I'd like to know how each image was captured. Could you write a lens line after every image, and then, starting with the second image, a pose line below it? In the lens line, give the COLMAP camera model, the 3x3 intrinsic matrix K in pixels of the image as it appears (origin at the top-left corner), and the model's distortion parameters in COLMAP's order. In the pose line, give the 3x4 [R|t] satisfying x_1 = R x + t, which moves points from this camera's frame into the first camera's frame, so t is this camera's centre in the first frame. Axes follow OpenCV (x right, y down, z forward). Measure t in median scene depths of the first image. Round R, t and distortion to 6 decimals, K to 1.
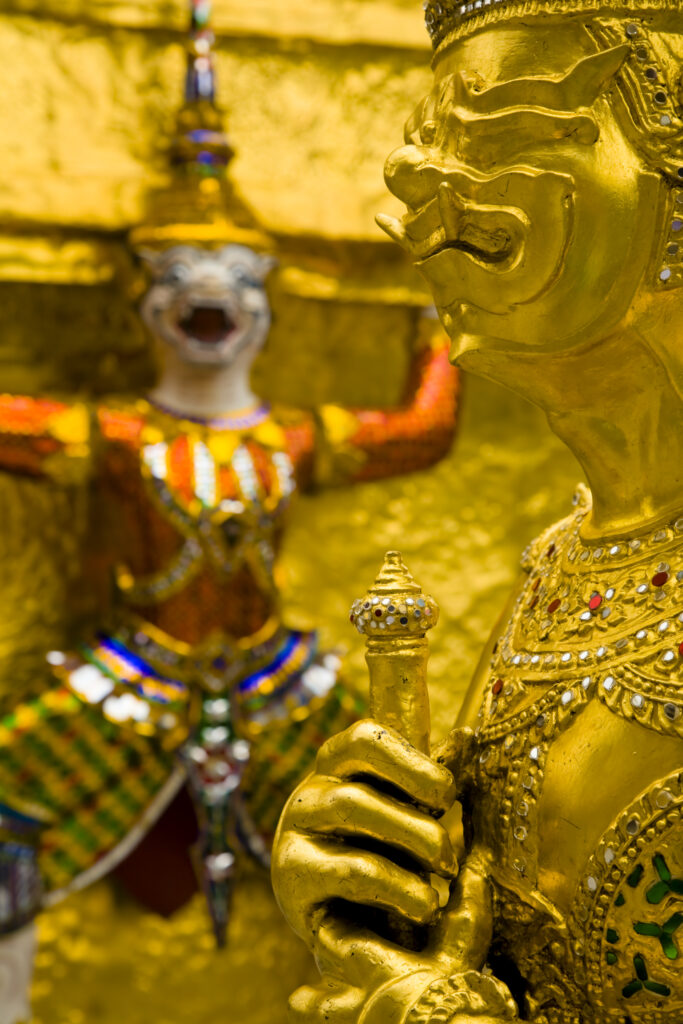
lens RADIAL K [[2270.3, 0, 341.5], [0, 2270.3, 512.0], [0, 0, 1]] dist [0.427032, -0.148667]
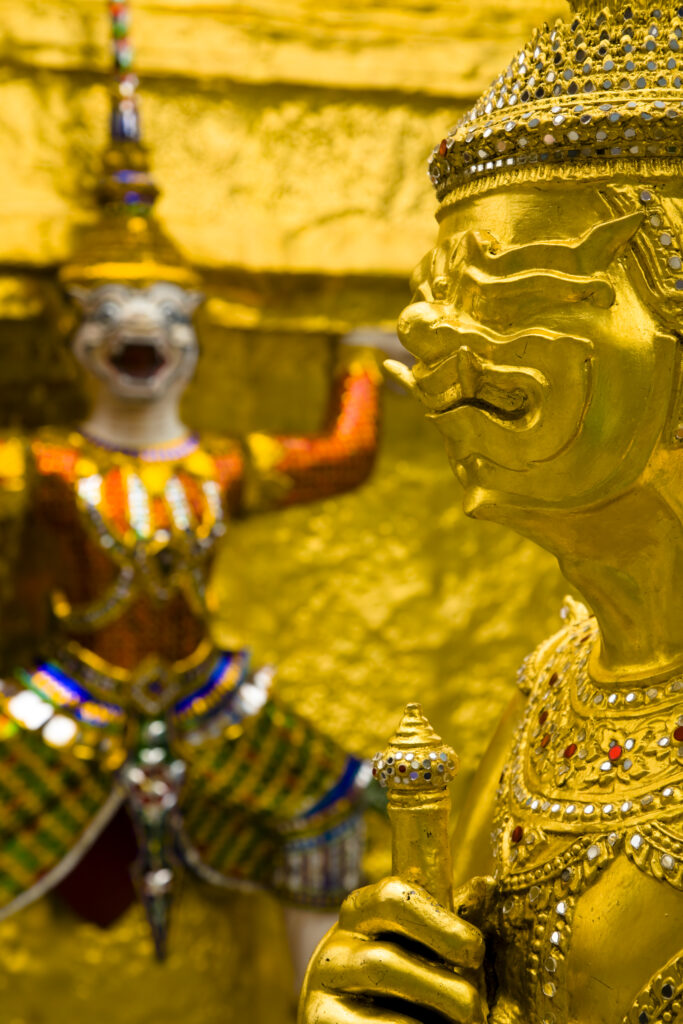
lens RADIAL K [[2132.0, 0, 341.5], [0, 2132.0, 512.0], [0, 0, 1]] dist [0.387048, -0.142571]
pose [[0.997830, -0.018090, 0.063310, -0.068692], [0.016086, 0.999358, 0.032011, -0.099980], [-0.063849, -0.030924, 0.997480, 0.059684]]
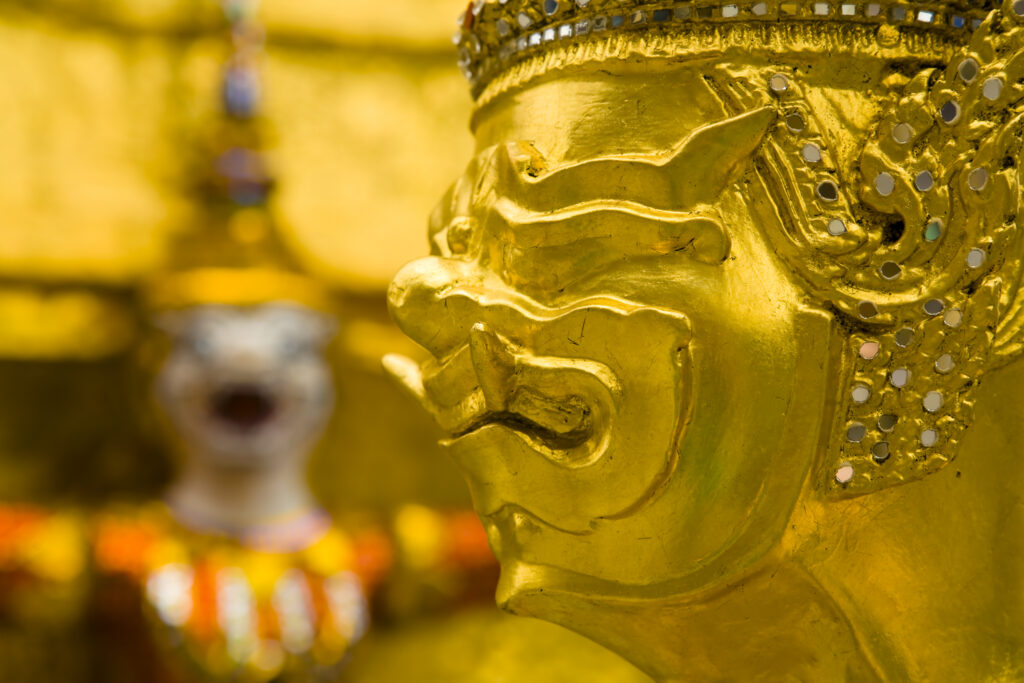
lens RADIAL K [[2668.8, 0, 512.0], [0, 2668.8, 341.5], [0, 0, 1]] dist [0.395559, 0.328370]
pose [[0.999939, -0.004704, 0.009983, 0.045671], [0.005466, 0.996962, -0.077693, -0.082334], [-0.009587, 0.077743, 0.996927, 0.288169]]
